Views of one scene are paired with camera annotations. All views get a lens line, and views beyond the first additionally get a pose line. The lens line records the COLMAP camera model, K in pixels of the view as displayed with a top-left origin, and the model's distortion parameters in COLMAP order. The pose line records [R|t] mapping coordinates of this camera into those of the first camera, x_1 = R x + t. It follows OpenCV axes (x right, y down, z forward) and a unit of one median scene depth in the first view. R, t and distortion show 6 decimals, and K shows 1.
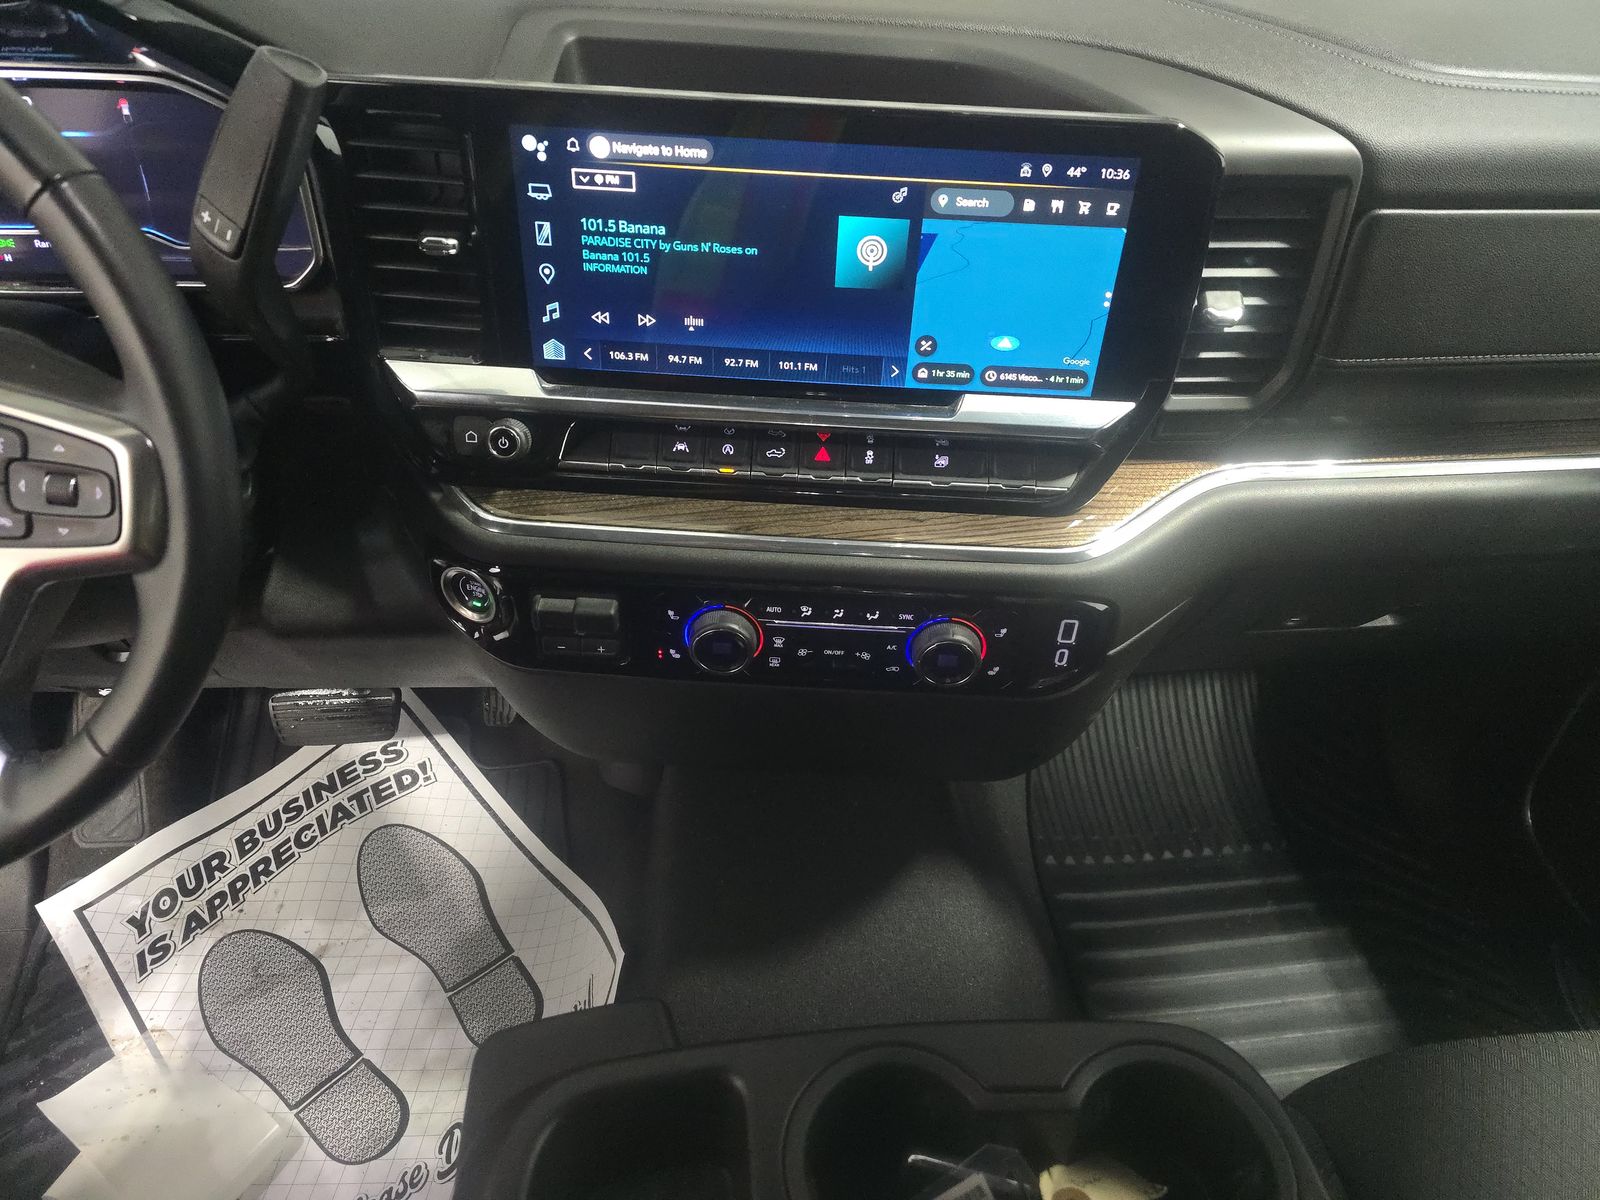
lens RADIAL K [[1071.2, 0, 803.5], [0, 1071.2, 607.1], [0, 0, 1]] dist [0.040045, -0.044181]
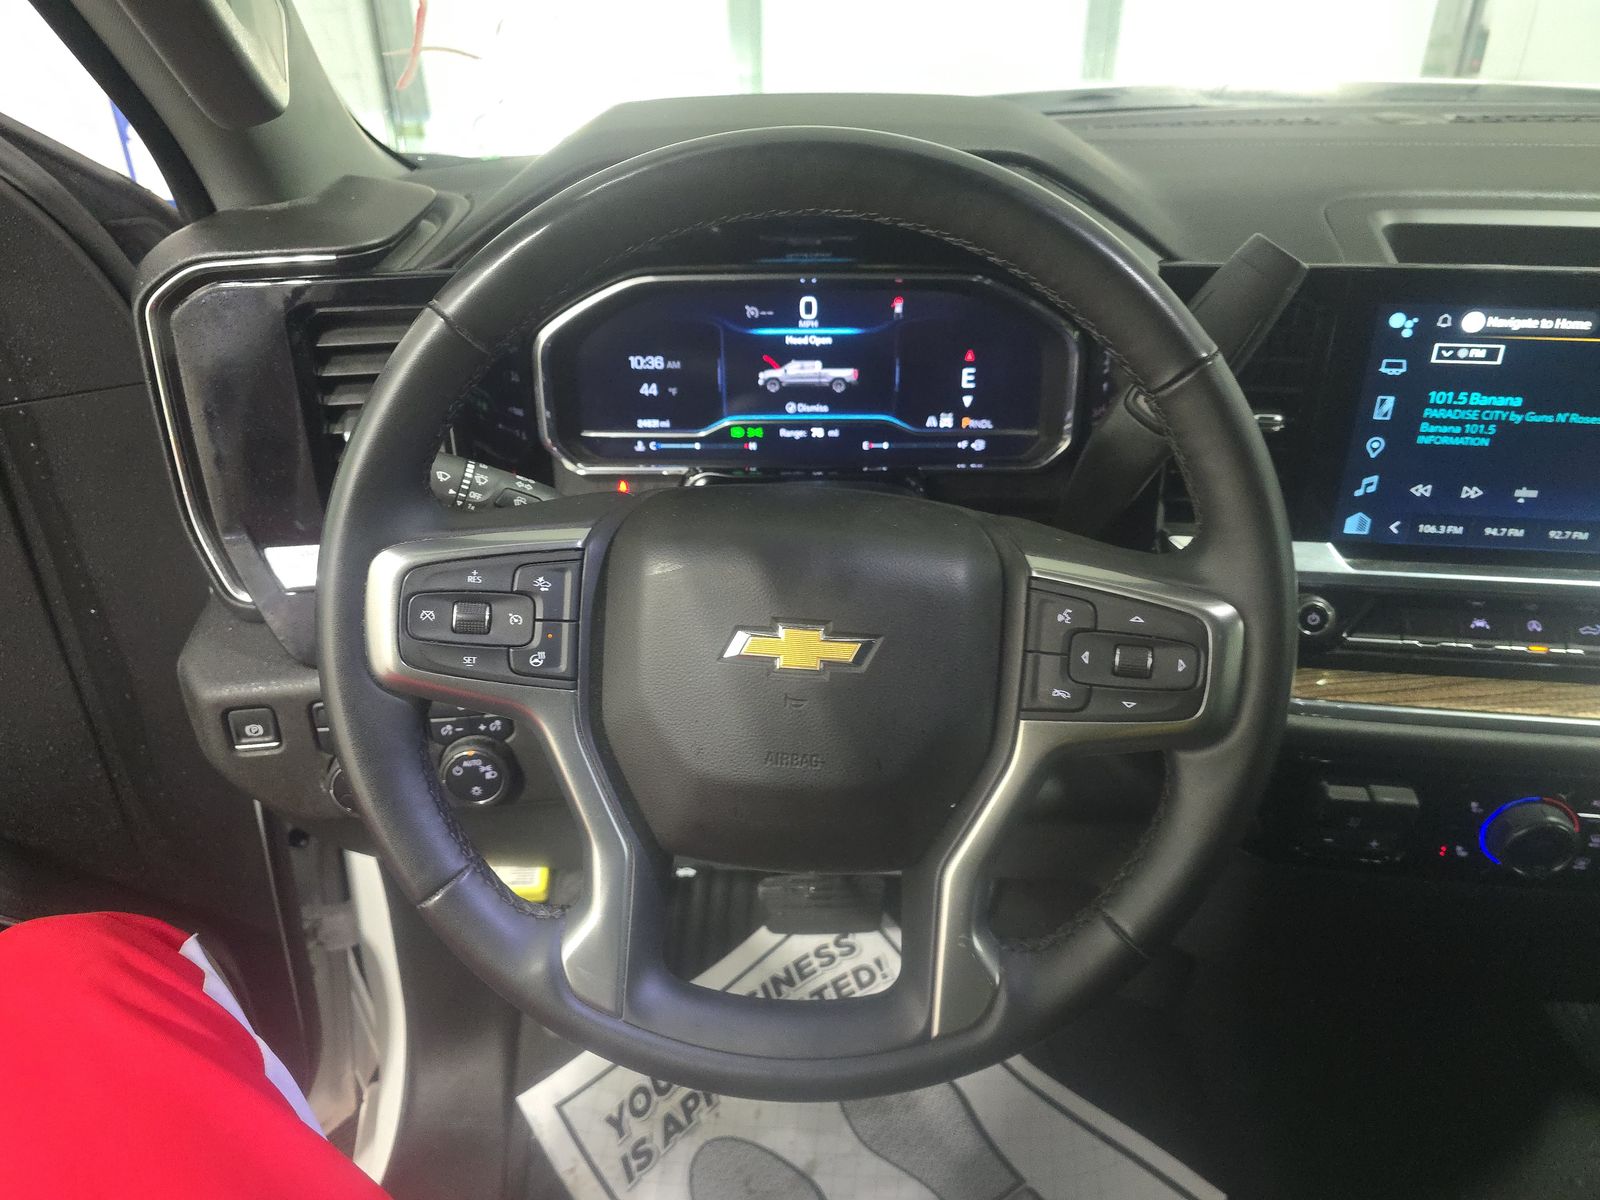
lens RADIAL K [[1084.8, 0, 800.0], [0, 1084.8, 600.0], [0, 0, 1]] dist [0.000746, -0.005188]
pose [[0.993308, 0.000533, -0.115498, -0.646435], [-0.021237, 0.983781, -0.178110, 0.012095], [0.113530, 0.179371, 0.977209, 0.007091]]
